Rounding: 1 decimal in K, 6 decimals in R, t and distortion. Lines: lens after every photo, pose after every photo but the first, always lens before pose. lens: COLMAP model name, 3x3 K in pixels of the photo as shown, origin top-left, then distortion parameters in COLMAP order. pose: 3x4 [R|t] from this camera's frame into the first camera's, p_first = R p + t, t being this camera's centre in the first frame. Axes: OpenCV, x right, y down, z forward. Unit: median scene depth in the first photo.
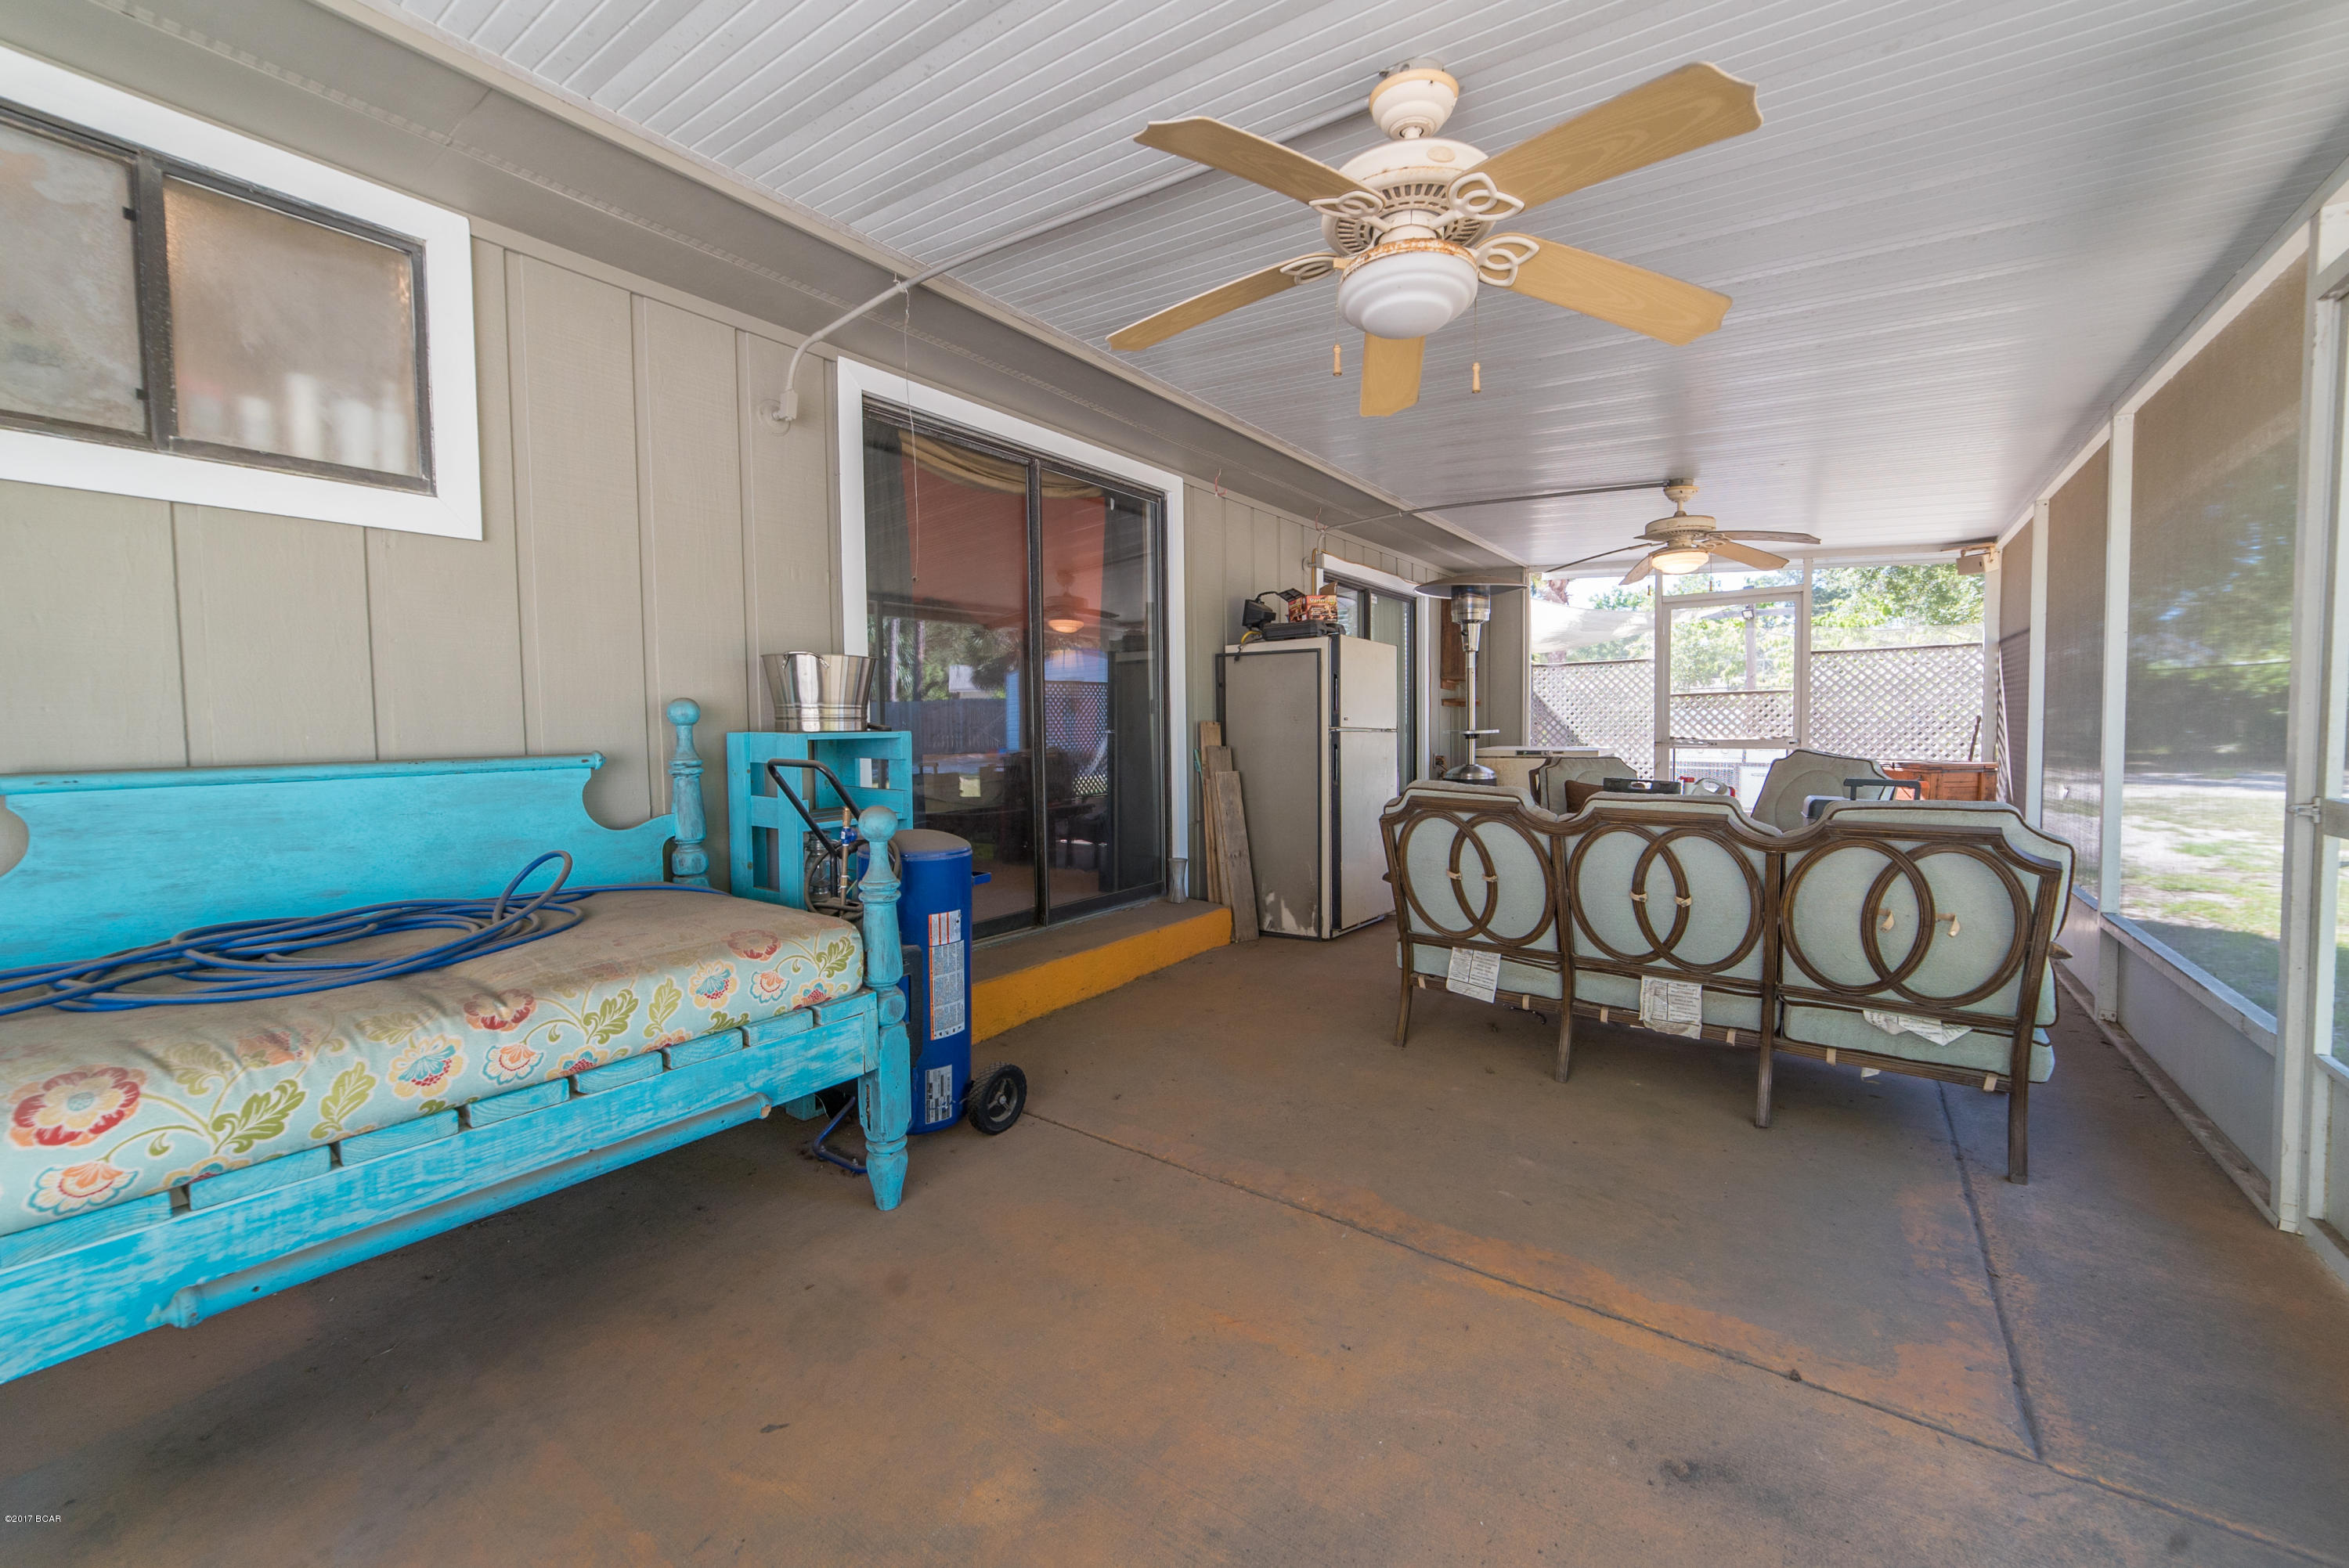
lens RADIAL K [[911.8, 0, 1172.5], [0, 911.8, 778.2], [0, 0, 1]] dist [-0.000437, 0.000102]
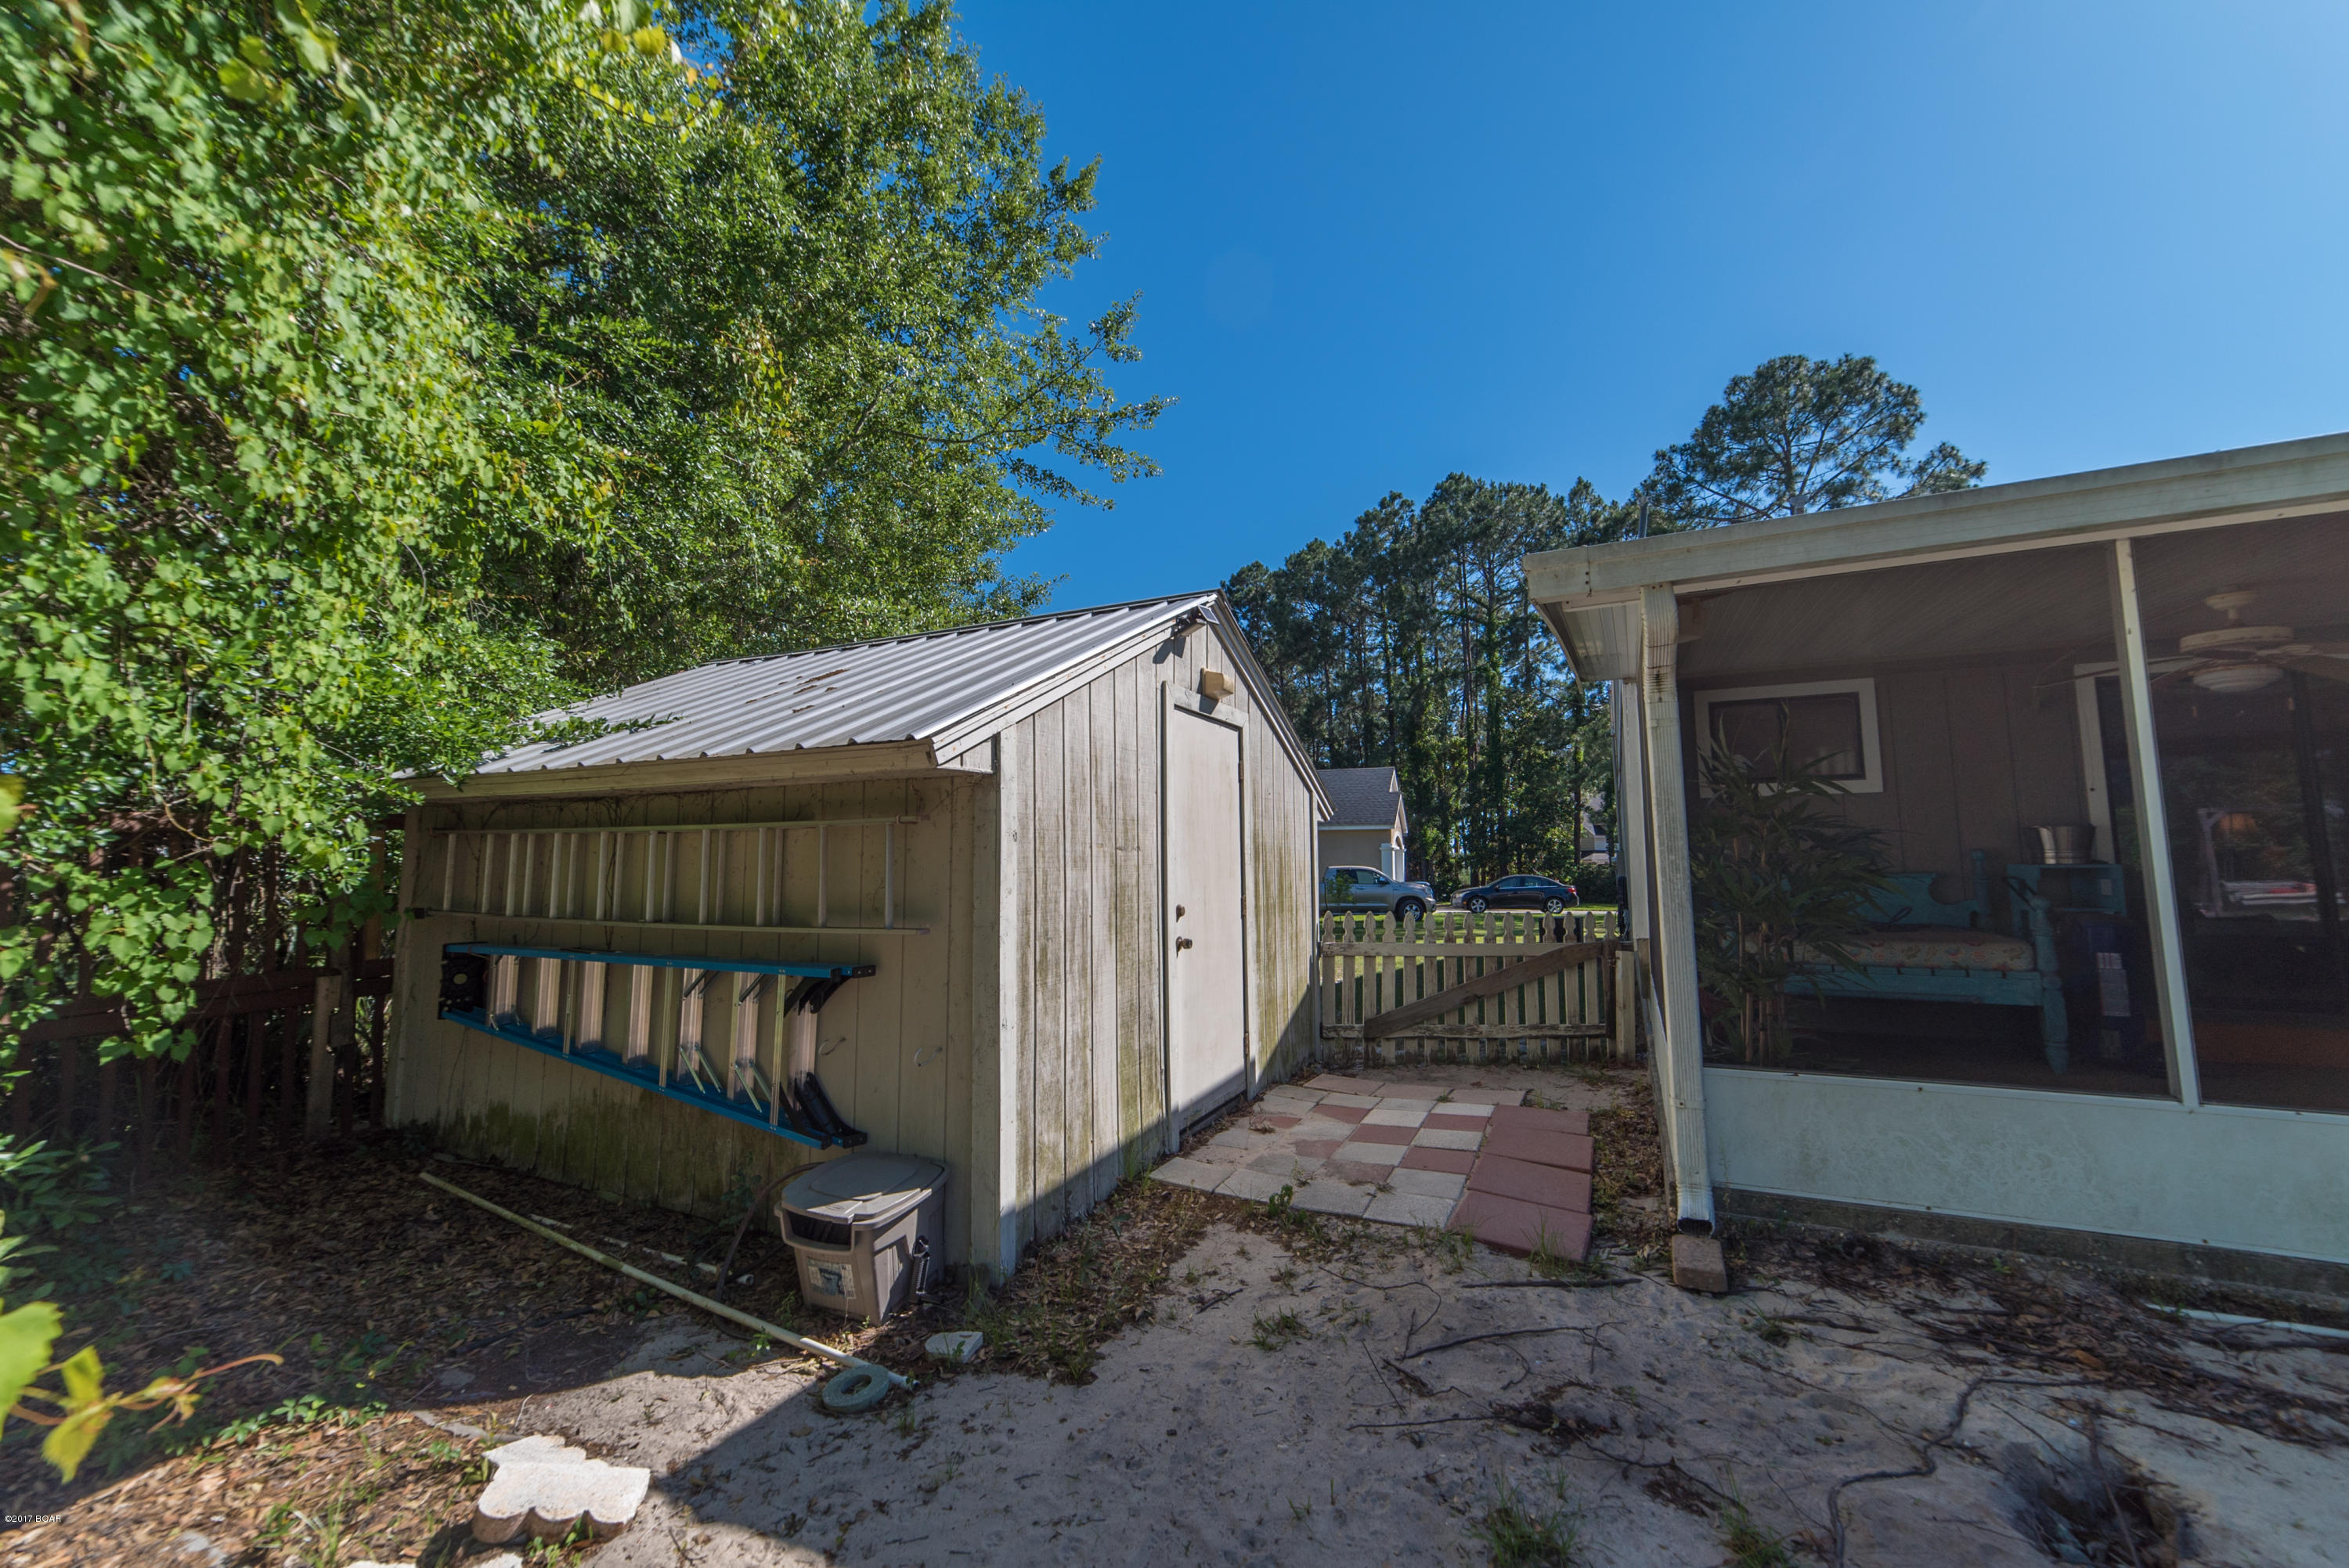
lens RADIAL K [[911.8, 0, 1172.5], [0, 911.8, 778.2], [0, 0, 1]] dist [-0.000437, 0.000102]
pose [[0.187859, -0.089798, -0.978082, 1.596620], [-0.048558, 0.993745, -0.100563, 0.075956], [0.980995, 0.066386, 0.182324, -1.668104]]
